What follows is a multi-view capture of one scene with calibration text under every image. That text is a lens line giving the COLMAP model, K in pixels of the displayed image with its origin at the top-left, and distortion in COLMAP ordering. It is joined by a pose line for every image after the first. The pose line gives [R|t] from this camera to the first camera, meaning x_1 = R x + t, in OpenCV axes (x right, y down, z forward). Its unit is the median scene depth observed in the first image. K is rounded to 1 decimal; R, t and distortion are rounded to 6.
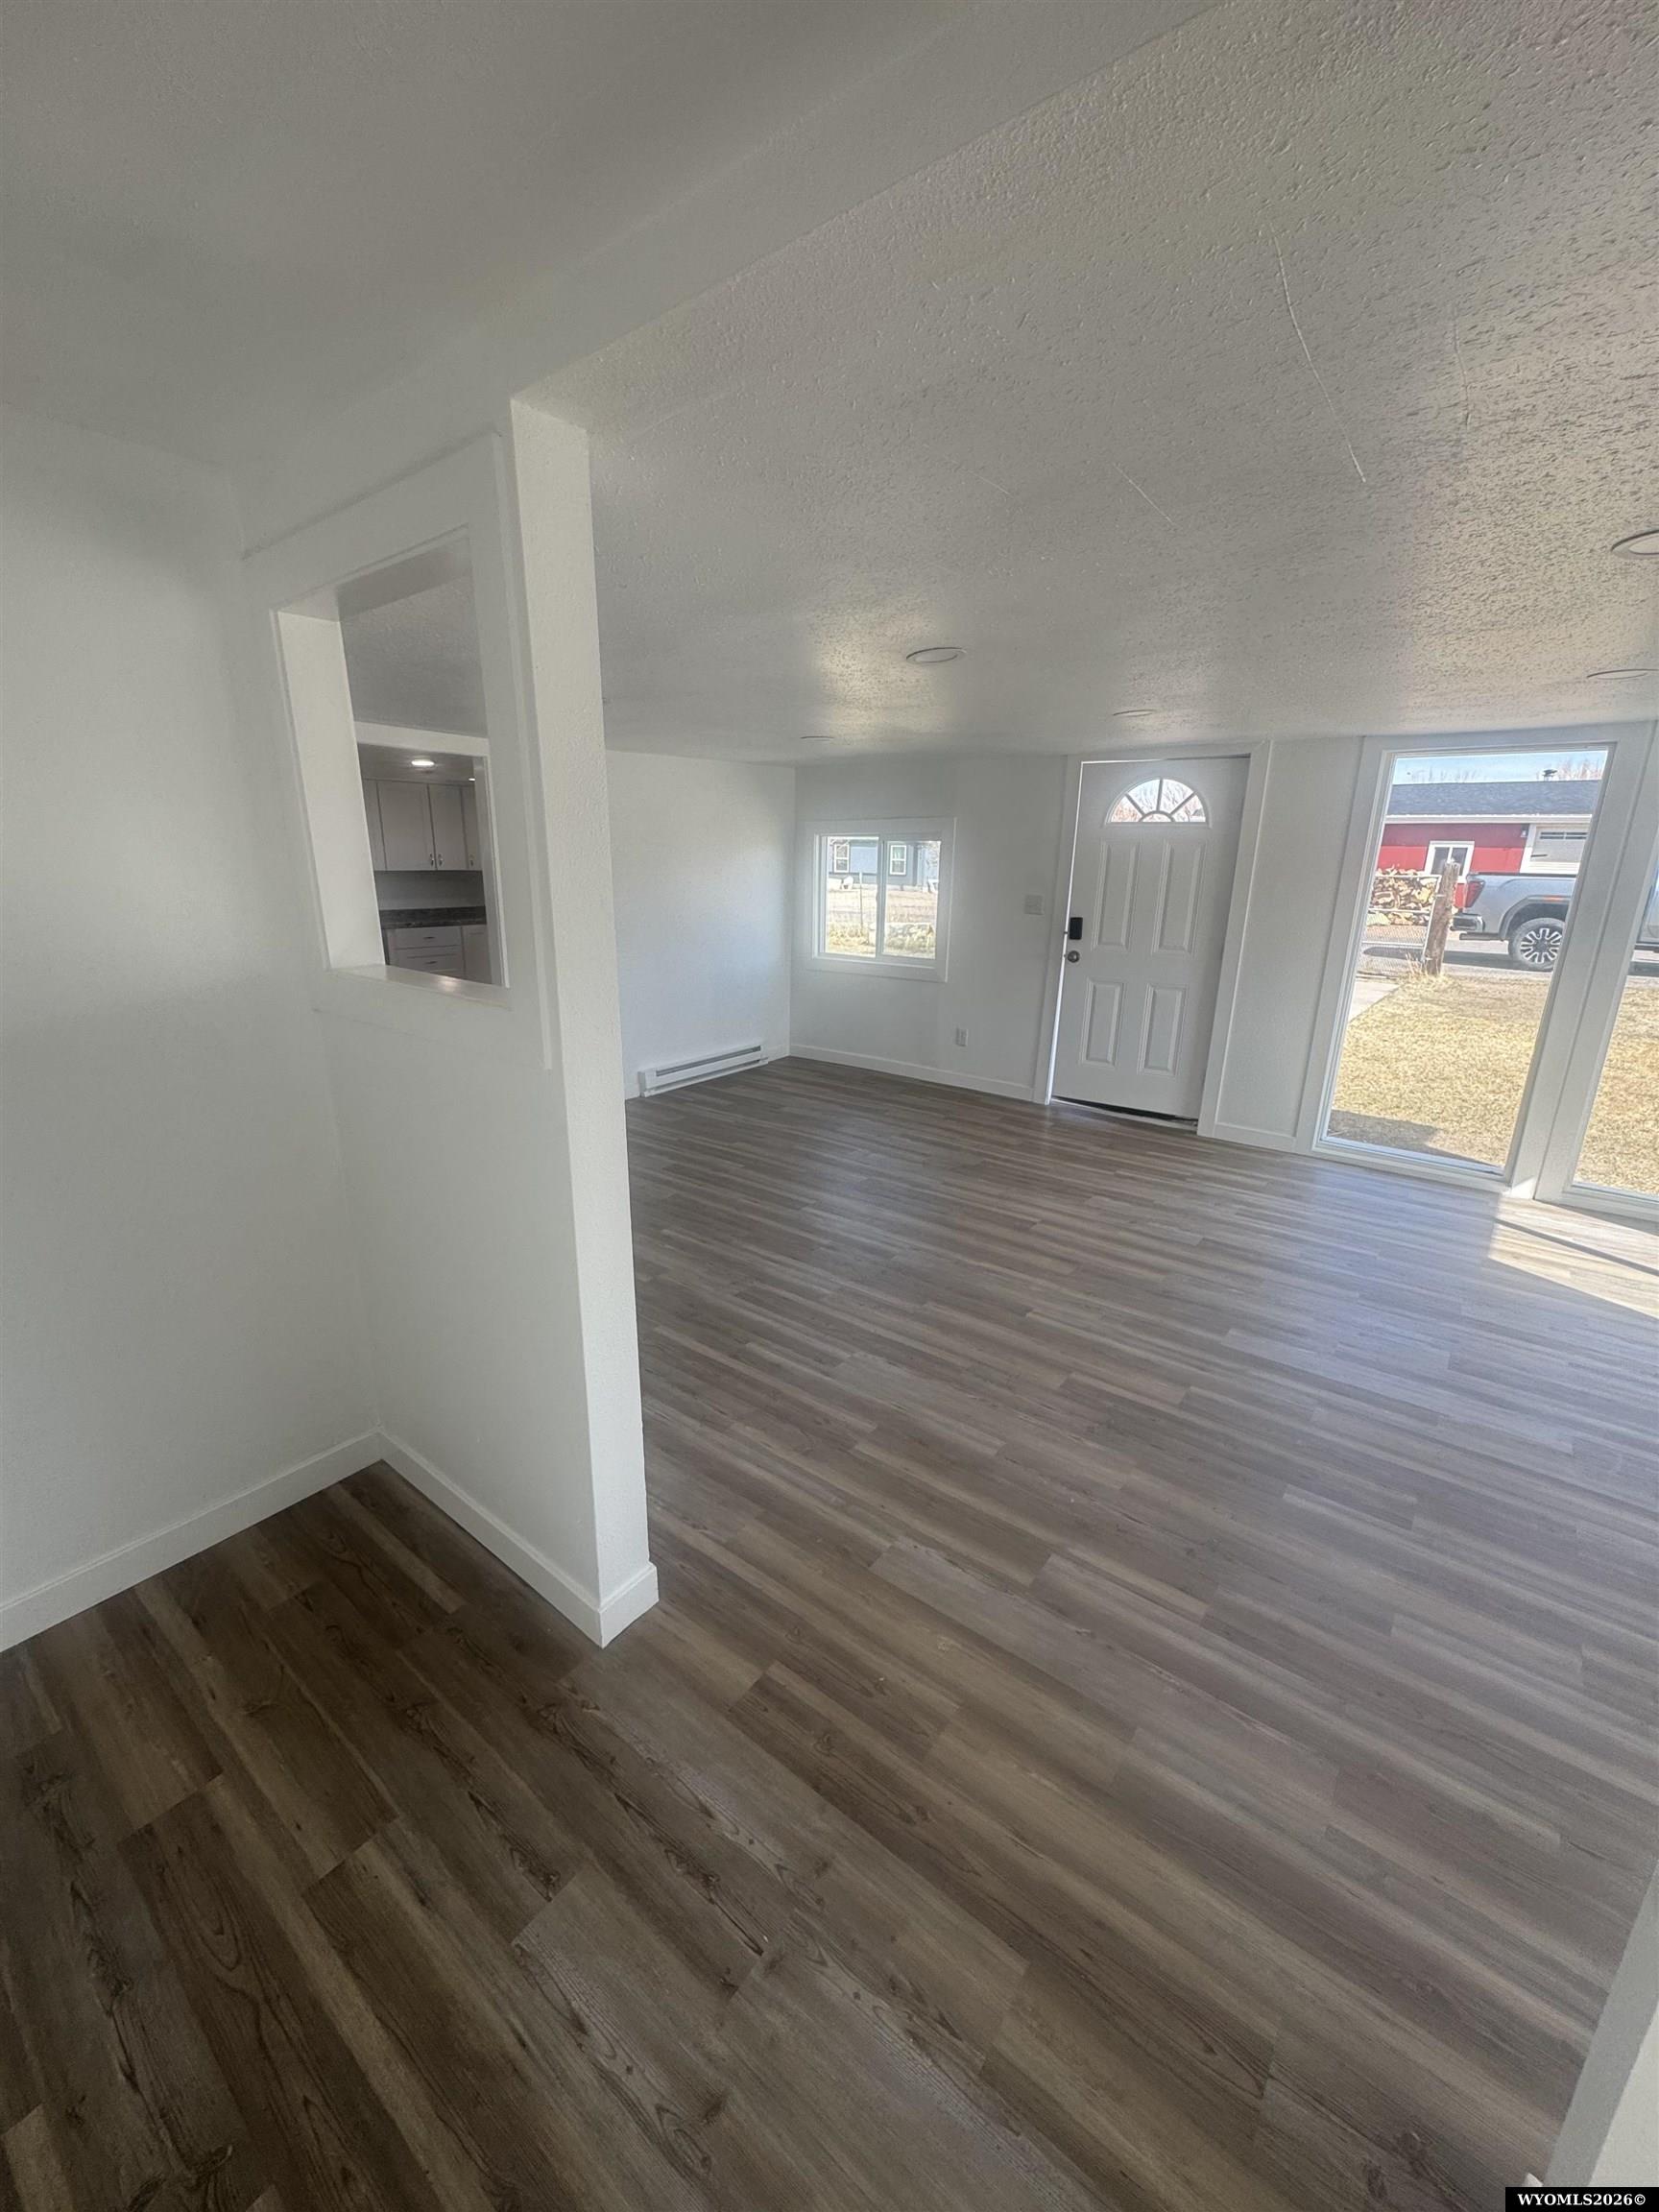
lens RADIAL K [[882.4, 0, 823.4], [0, 882.4, 1109.4], [0, 0, 1]] dist [-0.012089, -0.000083]
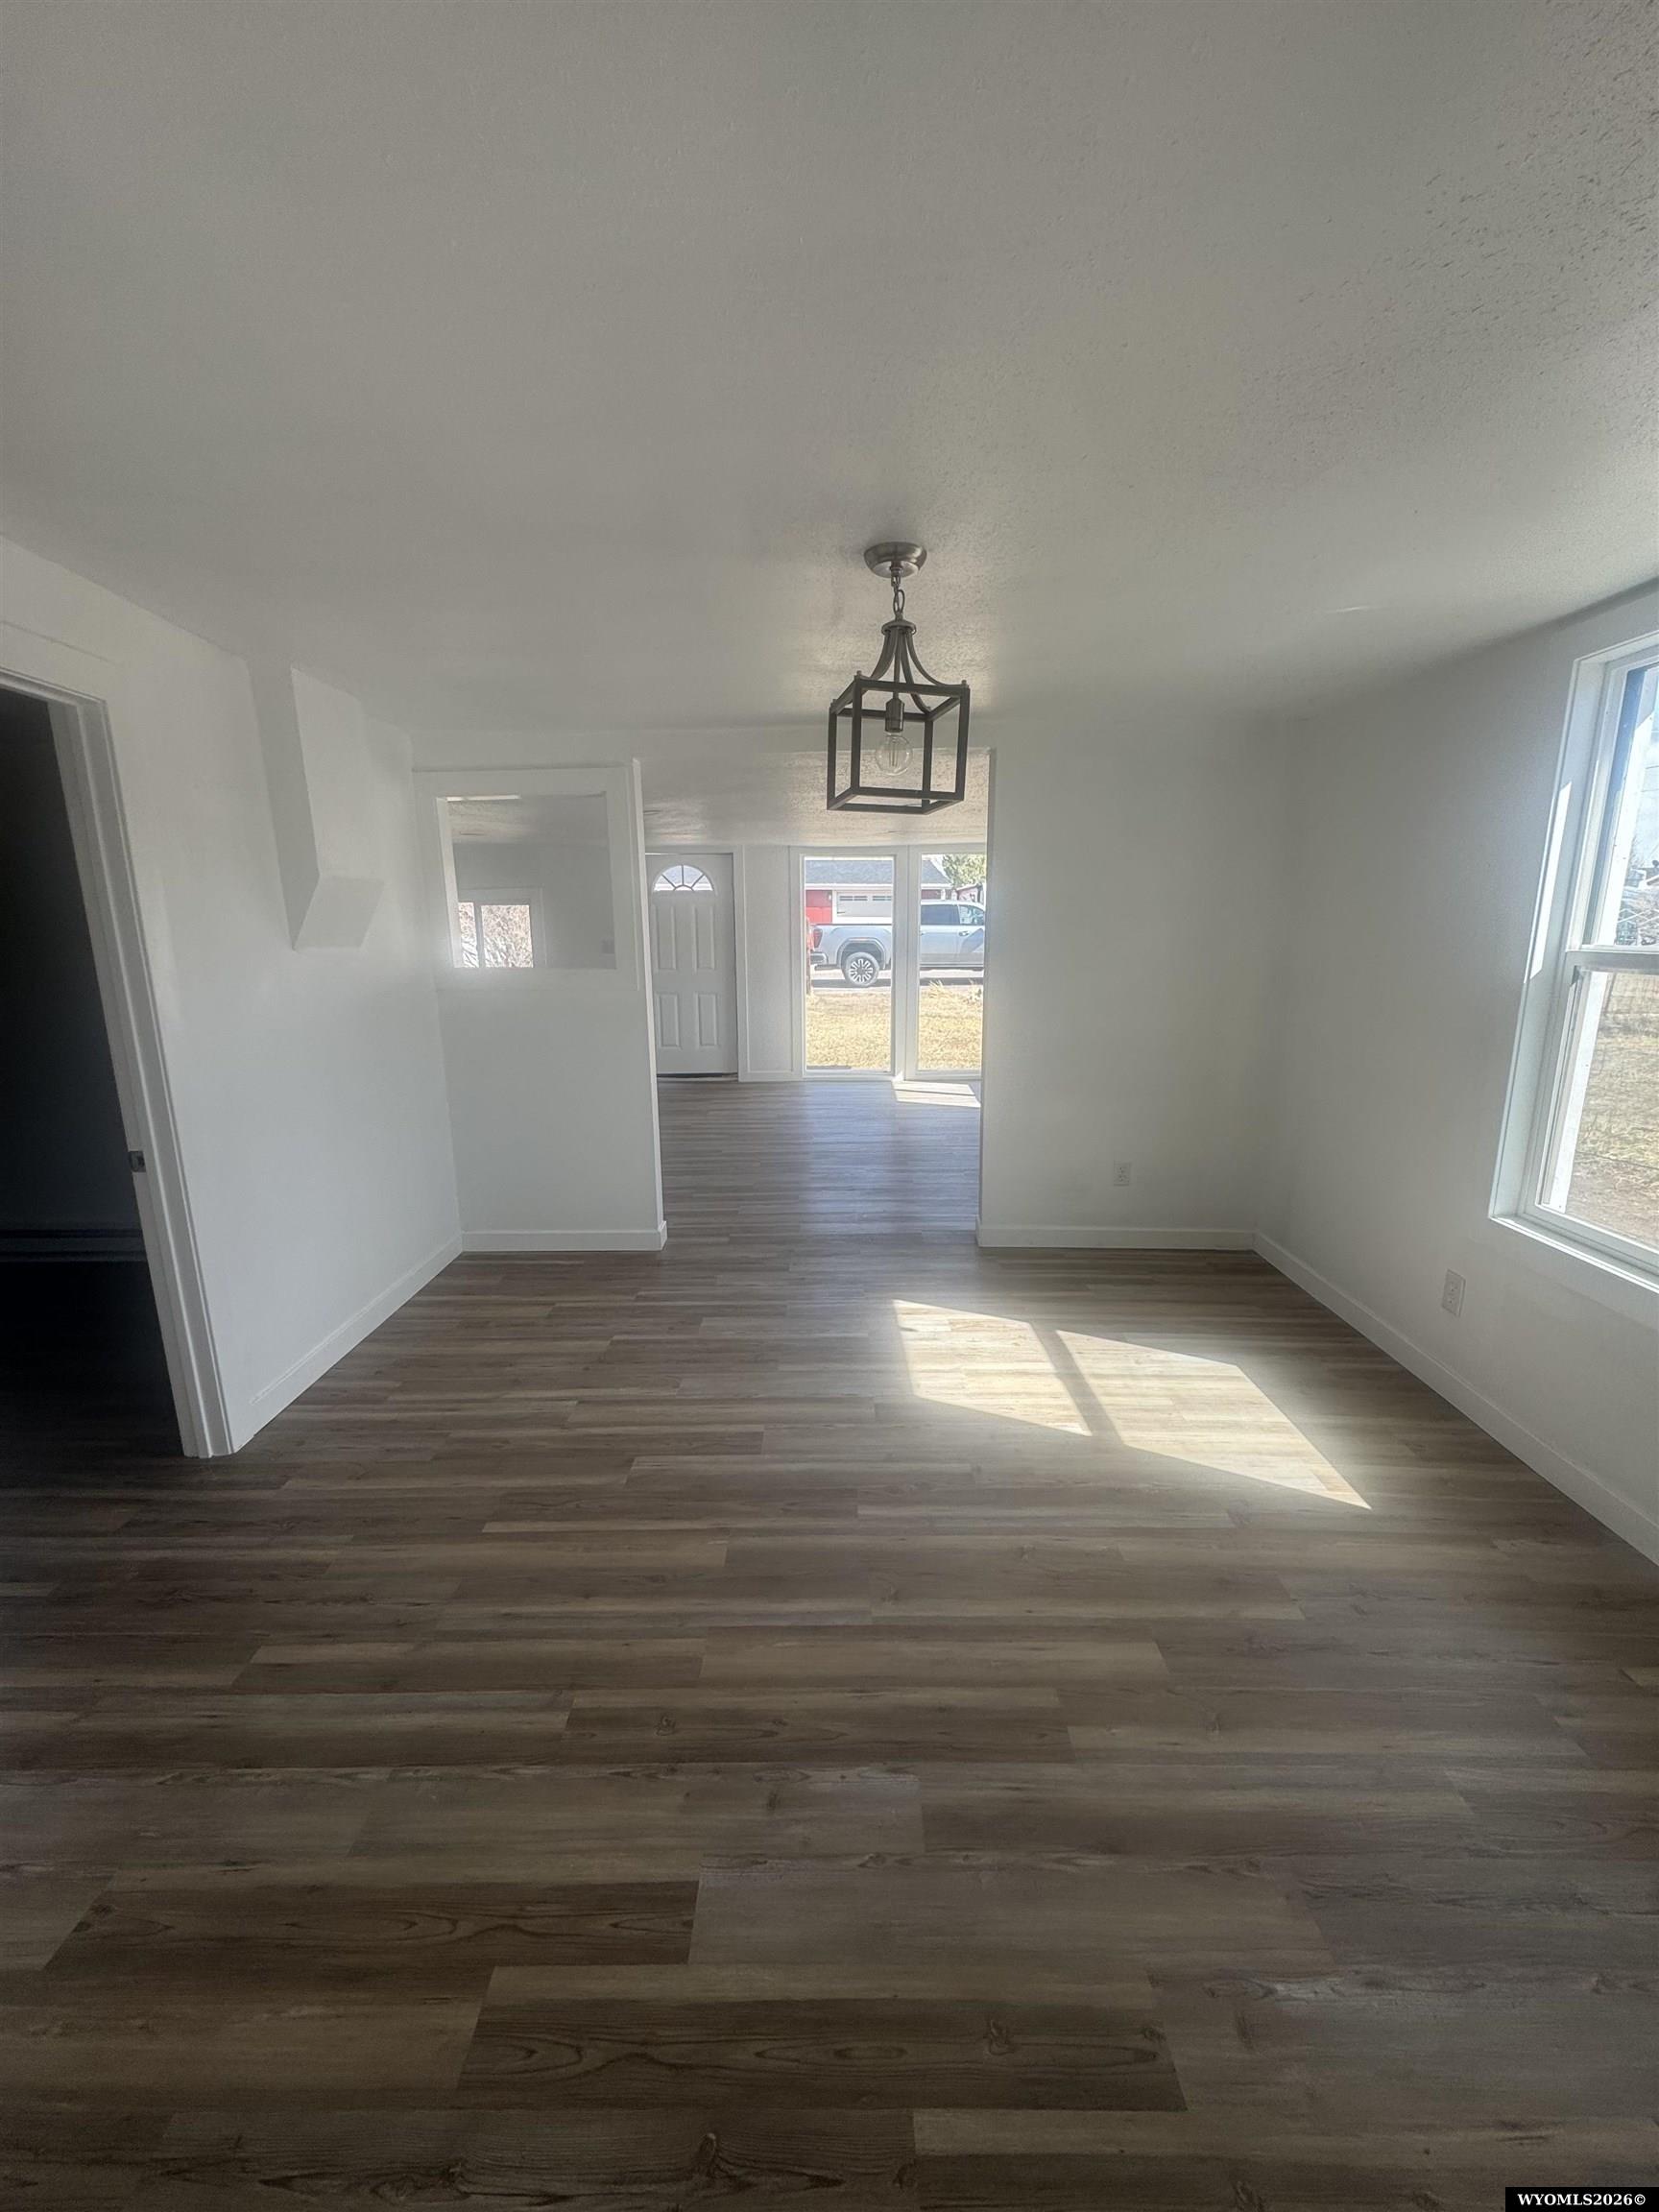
lens RADIAL K [[882.4, 0, 832.5], [0, 882.4, 1109.3], [0, 0, 1]] dist [-0.012089, -0.000083]
pose [[0.786114, -0.144870, 0.600864, -0.441593], [0.185737, 0.982581, -0.006097, 0.126245], [-0.589514, 0.116396, 0.799328, -0.411220]]
